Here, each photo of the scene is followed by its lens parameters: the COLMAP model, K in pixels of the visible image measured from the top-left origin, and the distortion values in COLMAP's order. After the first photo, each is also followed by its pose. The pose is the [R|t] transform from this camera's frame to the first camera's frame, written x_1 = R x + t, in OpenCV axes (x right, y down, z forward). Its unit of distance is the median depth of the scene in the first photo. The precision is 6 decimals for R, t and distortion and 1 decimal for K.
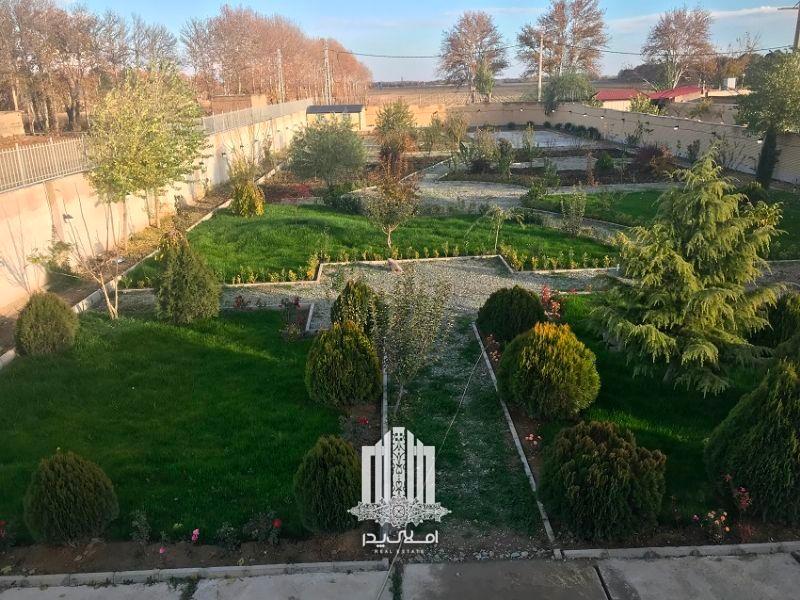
lens RADIAL K [[664.2, 0, 400.0], [0, 664.2, 300.0], [0, 0, 1]] dist [0.027113, -0.015368]
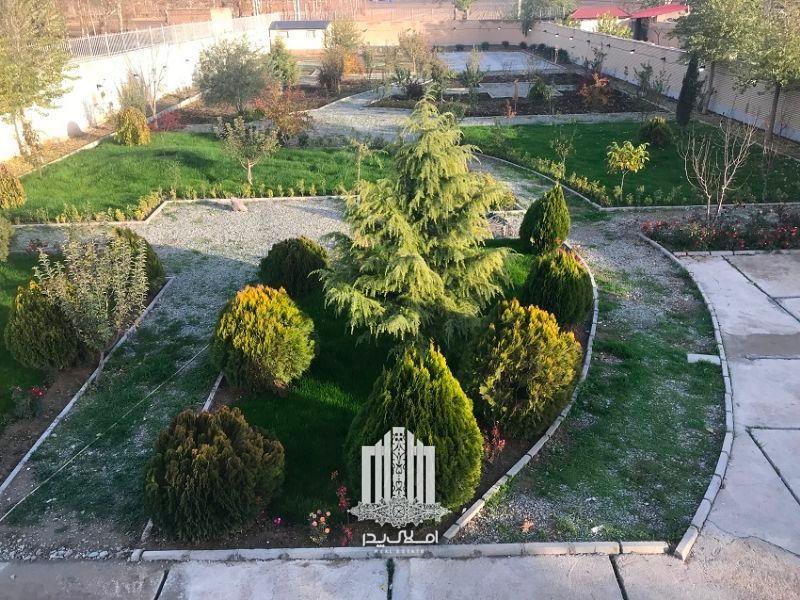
lens RADIAL K [[664.2, 0, 400.0], [0, 664.2, 300.0], [0, 0, 1]] dist [0.027113, -0.015368]
pose [[0.999754, 0.017616, -0.013474, 0.223346], [-0.015975, 0.993409, 0.113504, -0.027775], [0.015385, -0.113261, 0.993446, 0.051039]]
